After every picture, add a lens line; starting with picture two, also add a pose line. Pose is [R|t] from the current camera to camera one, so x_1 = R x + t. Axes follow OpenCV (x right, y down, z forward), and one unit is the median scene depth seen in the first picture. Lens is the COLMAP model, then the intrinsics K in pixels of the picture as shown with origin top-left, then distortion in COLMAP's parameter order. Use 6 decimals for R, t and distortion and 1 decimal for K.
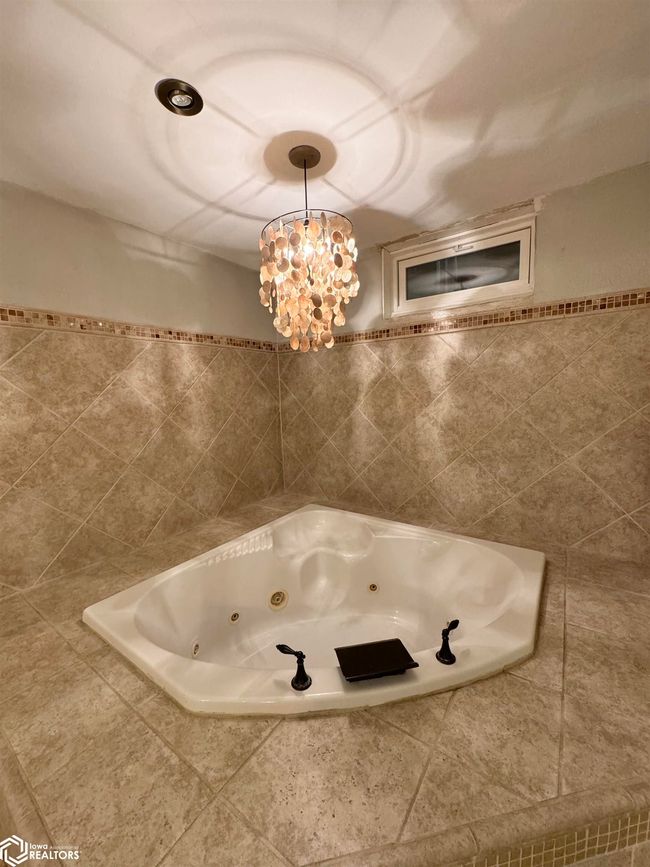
lens RADIAL K [[345.7, 0, 328.0], [0, 345.7, 433.8], [0, 0, 1]] dist [-0.000692, -0.000125]
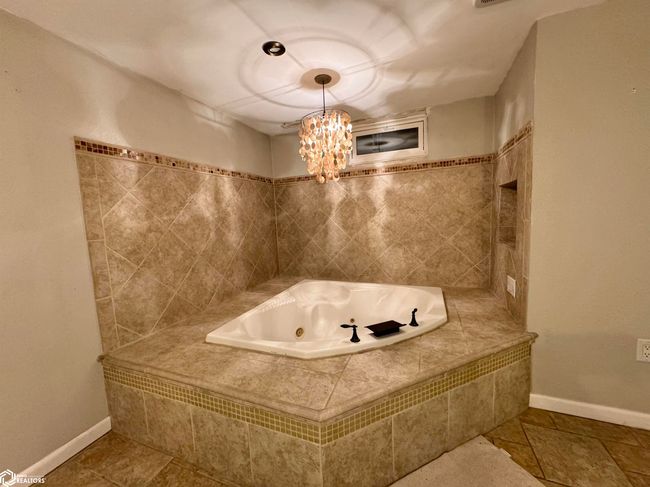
lens RADIAL K [[259.2, 0, 325.6], [0, 259.2, 242.2], [0, 0, 1]] dist [-0.000692, -0.000125]
pose [[0.971005, -0.035977, 0.236336, -0.332038], [0.042715, 0.998812, -0.023448, 0.091796], [-0.235212, 0.032863, 0.971388, -0.269079]]
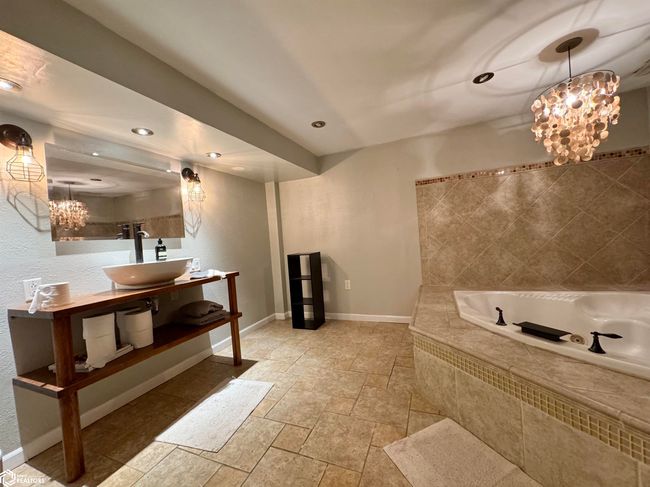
lens RADIAL K [[259.2, 0, 323.4], [0, 259.2, 241.6], [0, 0, 1]] dist [-0.000692, -0.000125]
pose [[0.211336, 0.030321, -0.976943, 0.716833], [-0.049398, 0.998573, 0.020306, 0.120463], [0.976164, 0.043968, 0.212532, -0.271170]]
